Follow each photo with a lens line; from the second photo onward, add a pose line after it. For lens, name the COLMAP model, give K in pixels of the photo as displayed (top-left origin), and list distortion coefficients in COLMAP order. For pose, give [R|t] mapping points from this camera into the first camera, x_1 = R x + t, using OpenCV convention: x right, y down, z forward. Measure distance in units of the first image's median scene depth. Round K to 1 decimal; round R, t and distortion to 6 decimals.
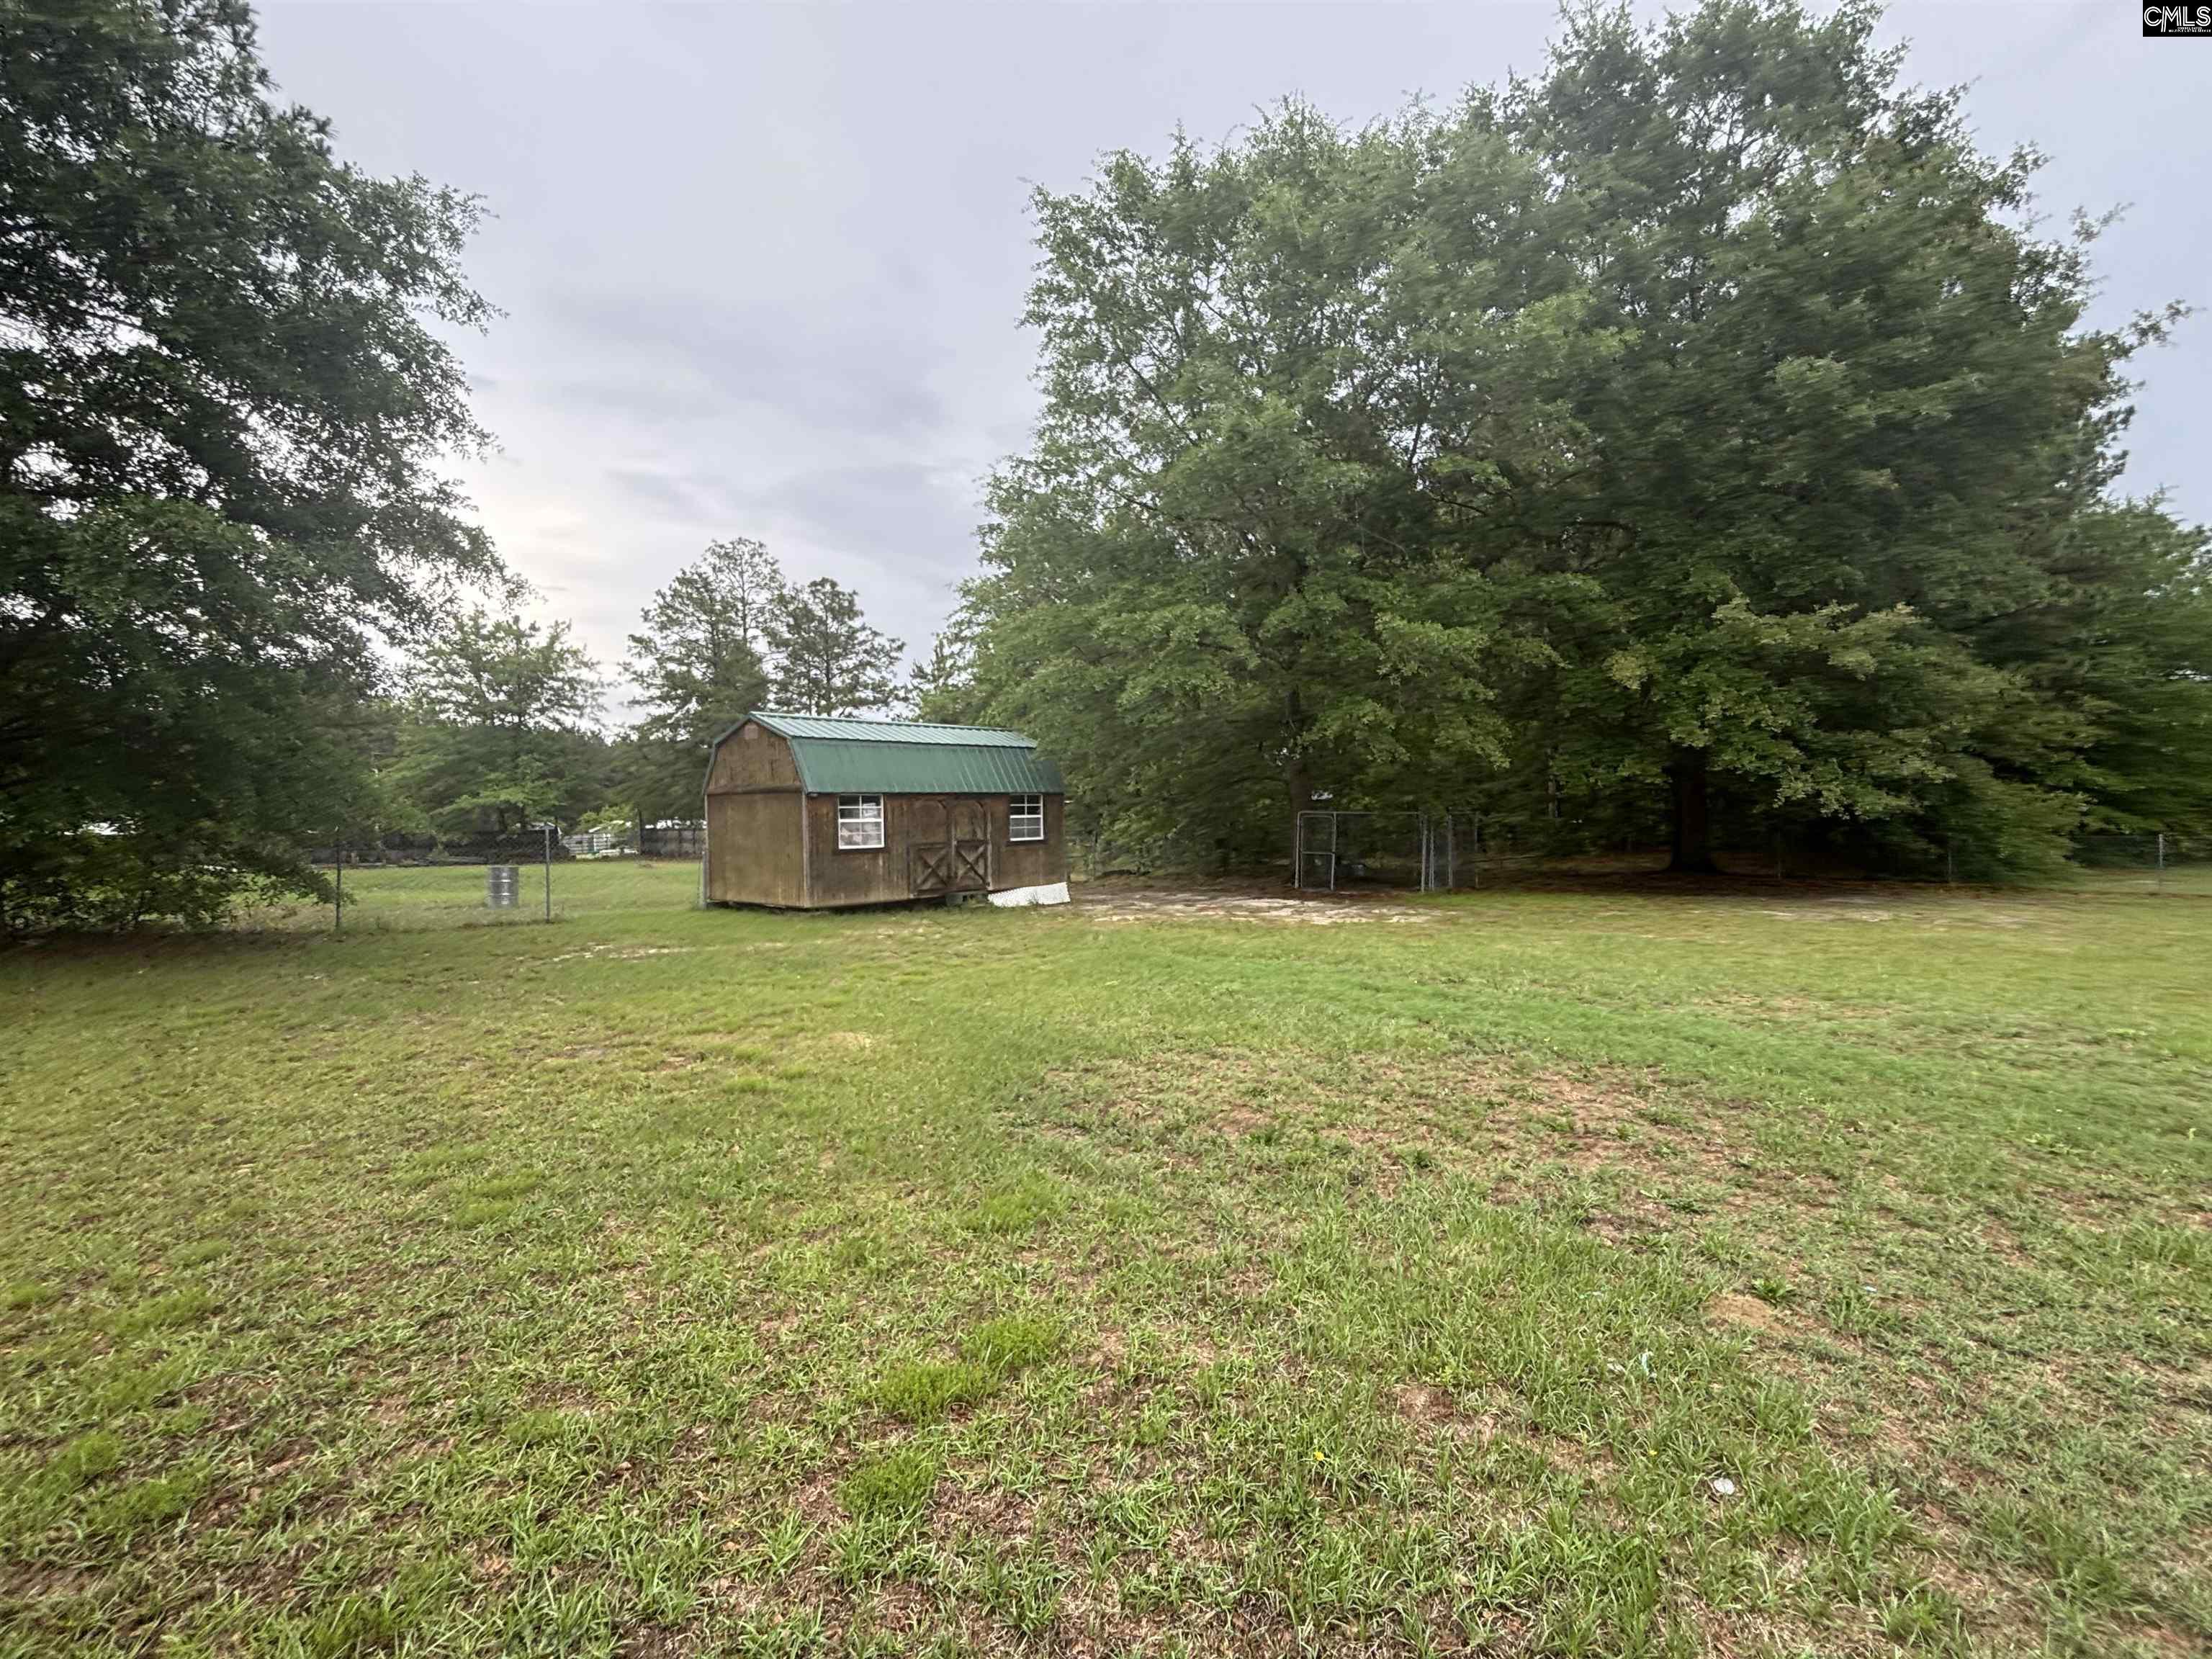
lens RADIAL K [[1072.1, 0, 1105.3], [0, 1072.1, 831.3], [0, 0, 1]] dist [-0.004238, -0.000796]
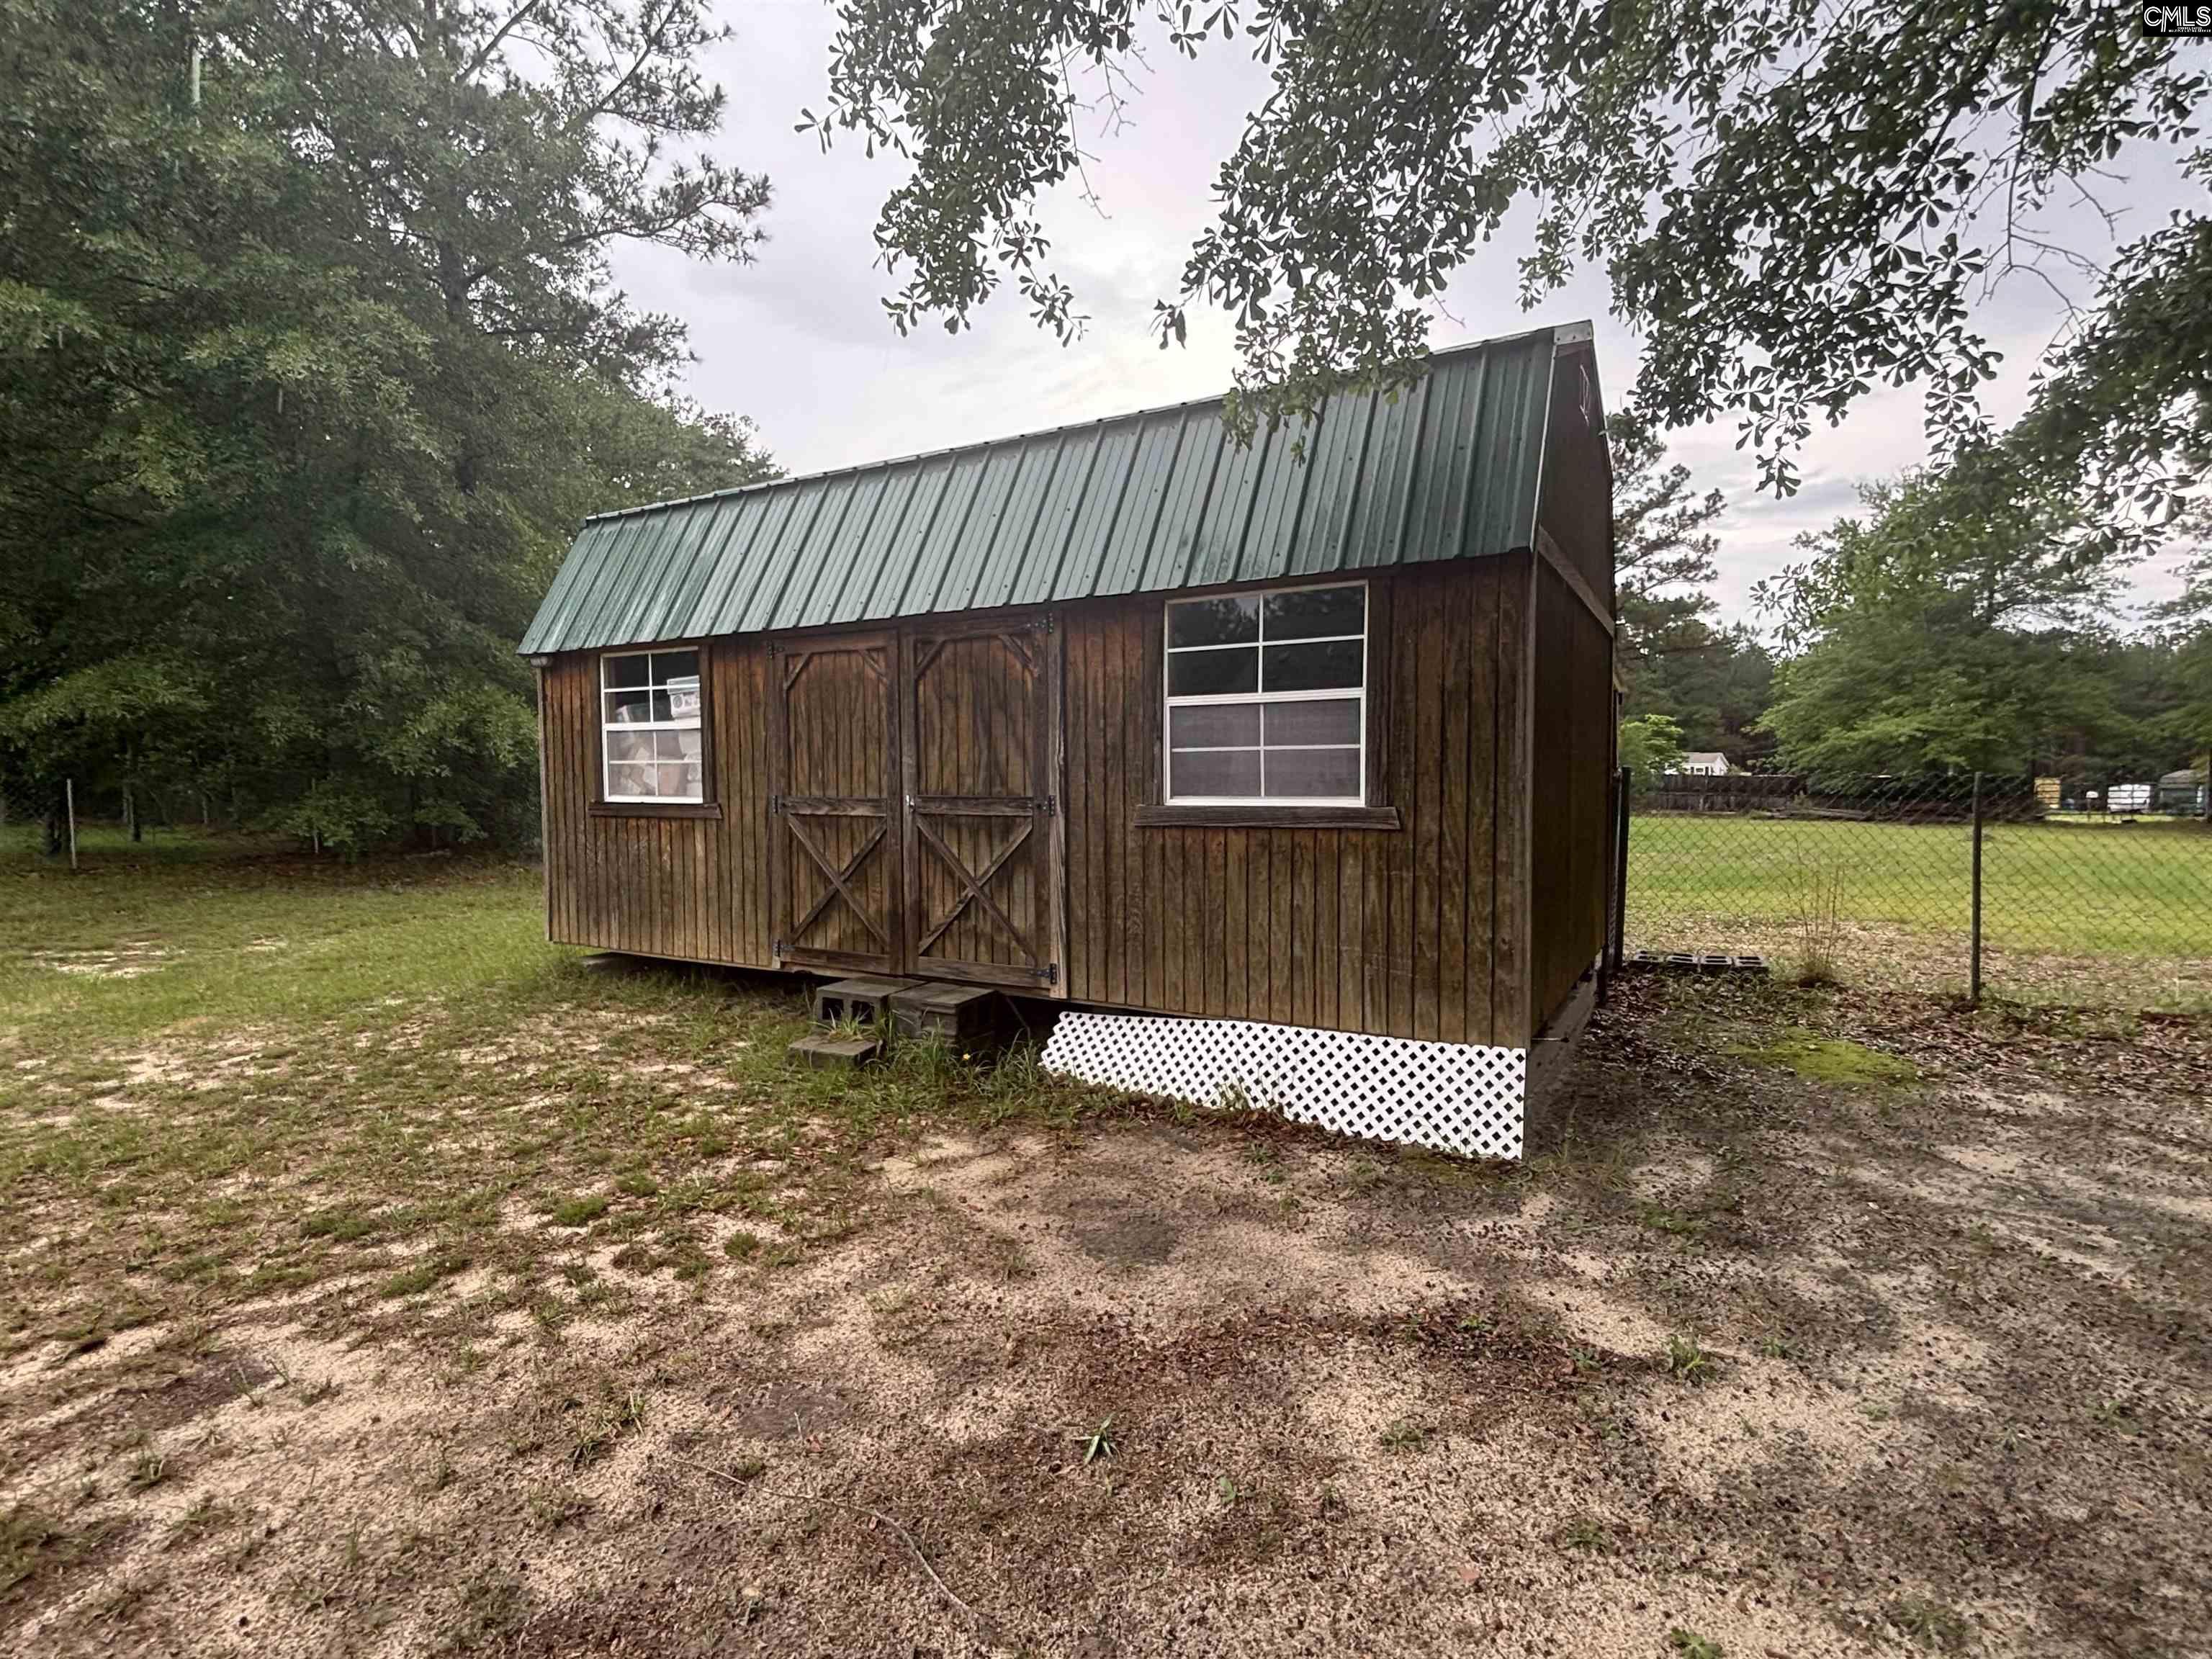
lens RADIAL K [[1072.1, 0, 1126.6], [0, 1072.1, 843.1], [0, 0, 1]] dist [-0.004238, -0.000796]
pose [[0.190674, 0.080356, -0.978359, 0.128381], [-0.021113, 0.996749, 0.077751, -0.001380], [0.981426, 0.005830, 0.191751, 0.904728]]
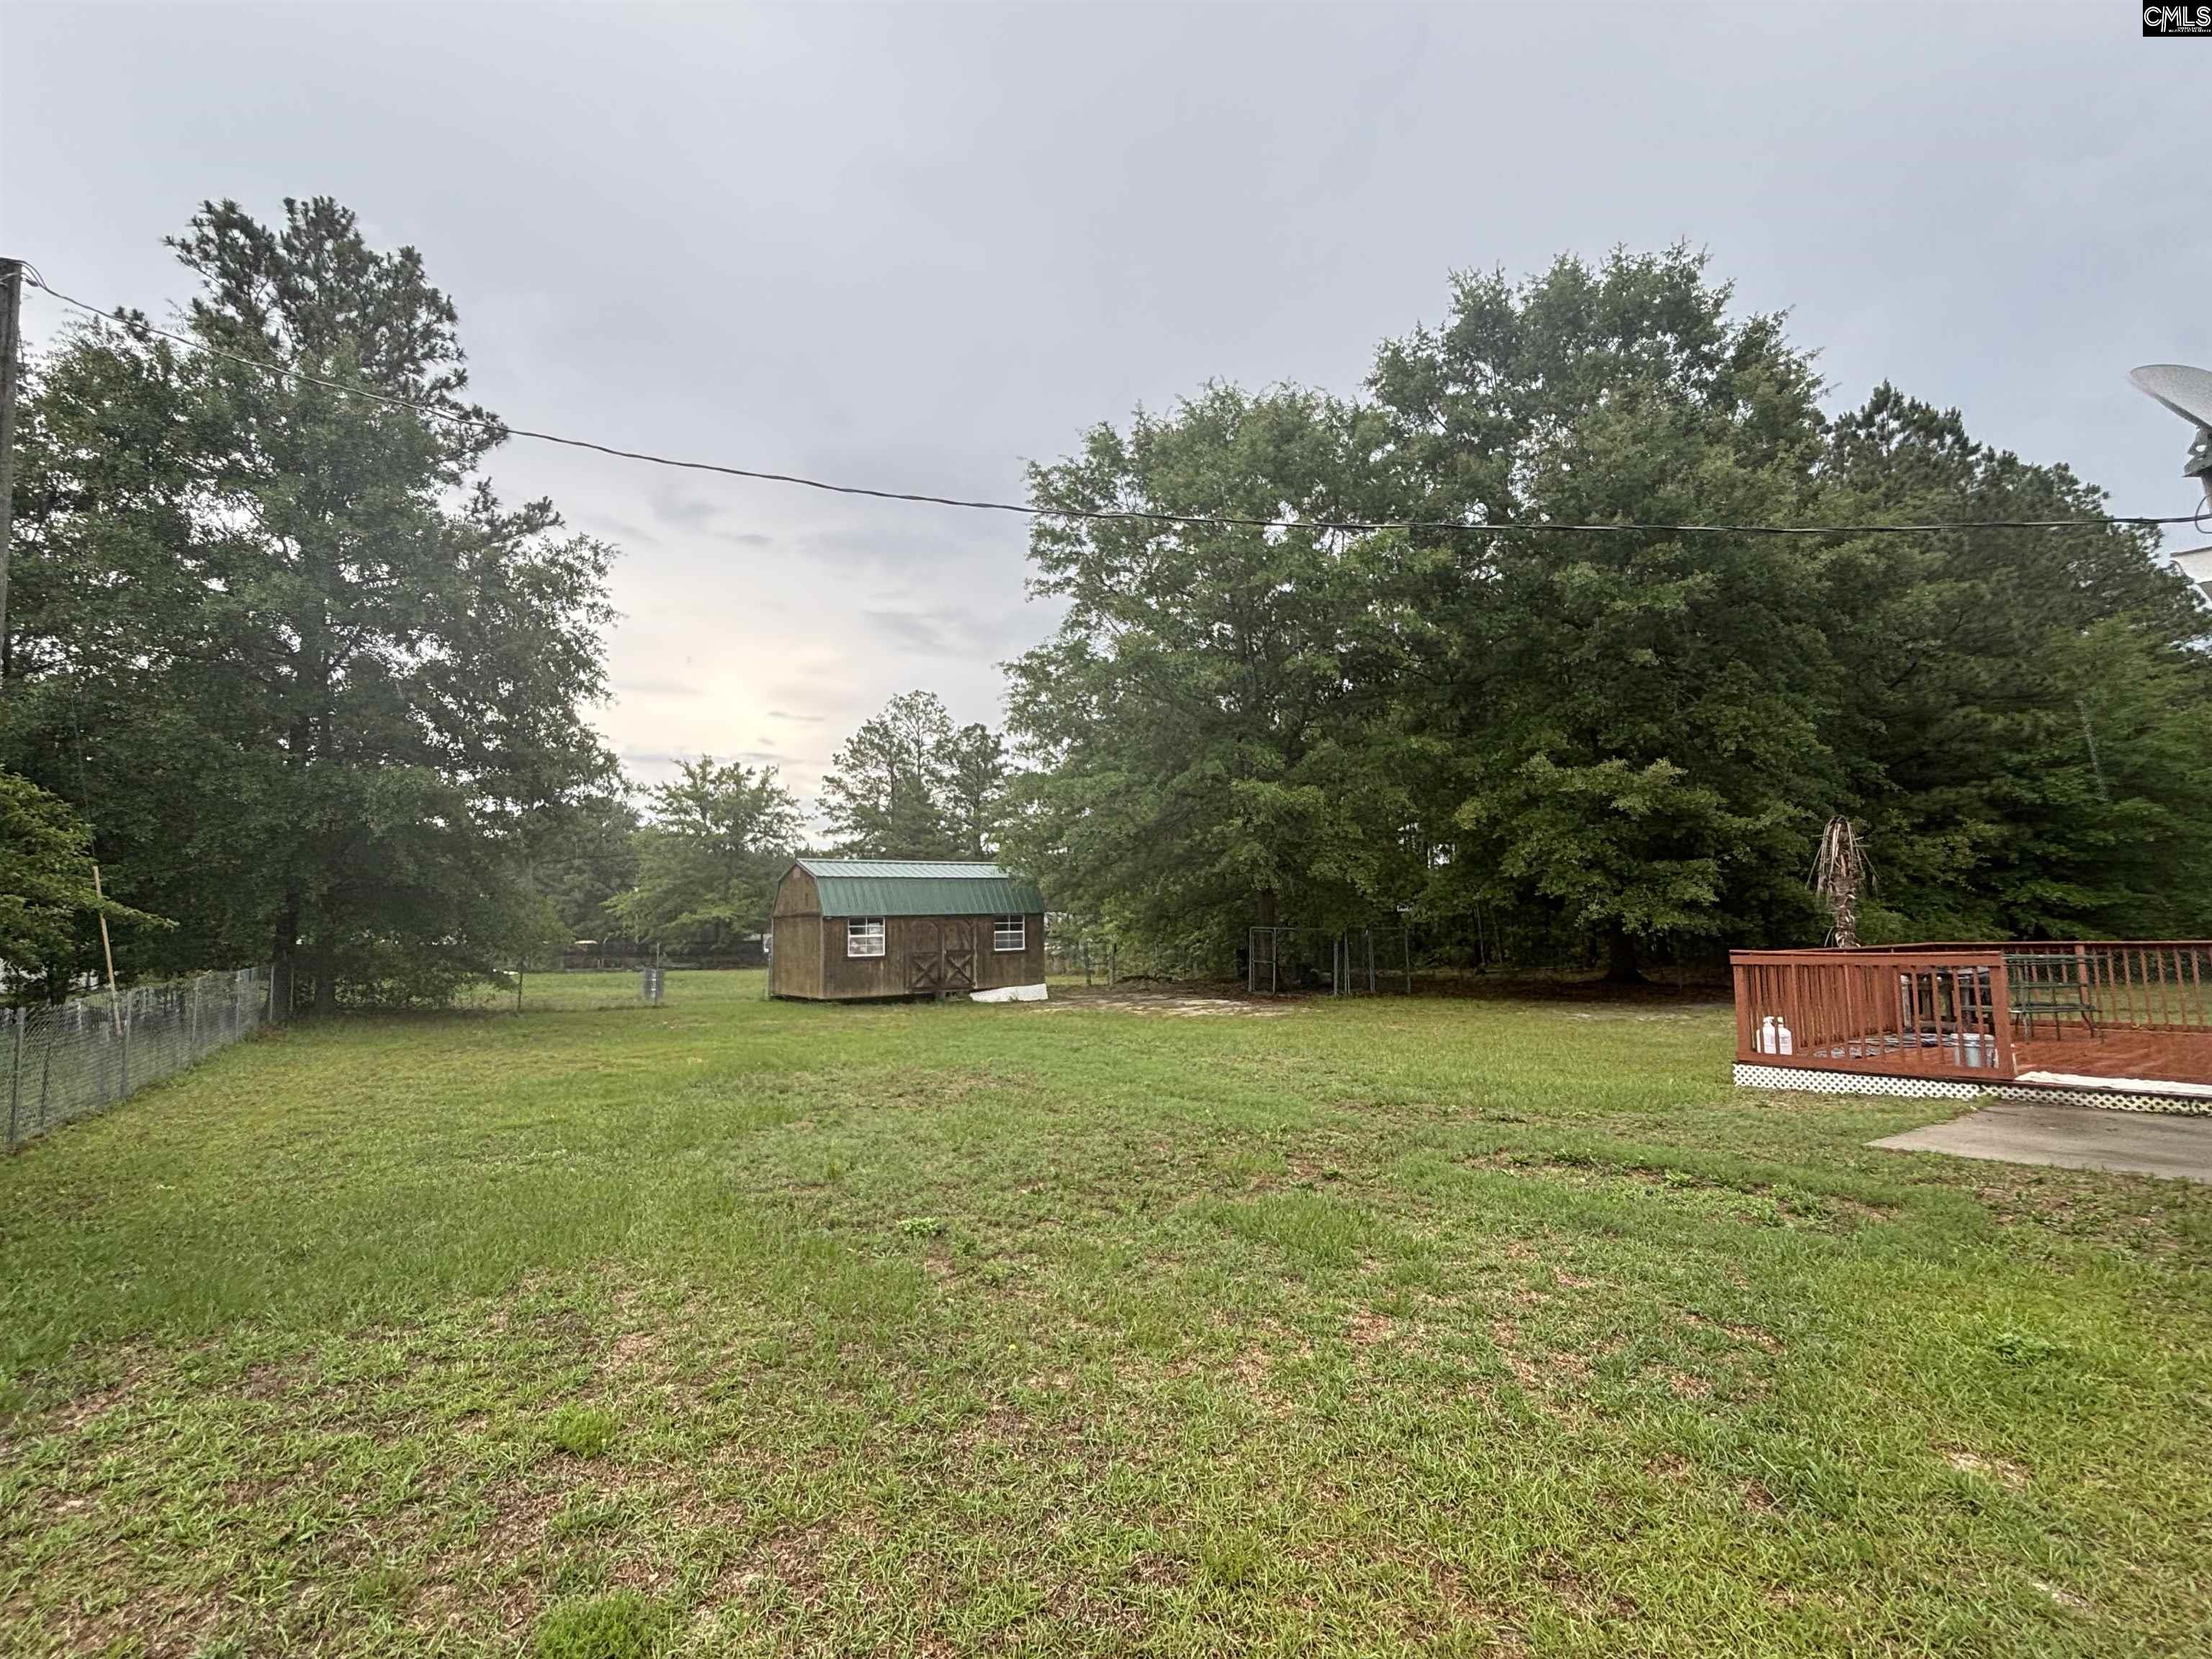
lens RADIAL K [[1072.1, 0, 1115.7], [0, 1072.1, 841.2], [0, 0, 1]] dist [-0.004238, -0.000796]
pose [[0.980347, -0.017330, -0.196519, 0.301292], [-0.001214, 0.995586, -0.093851, -0.002427], [0.197278, 0.092245, 0.975998, -0.247594]]
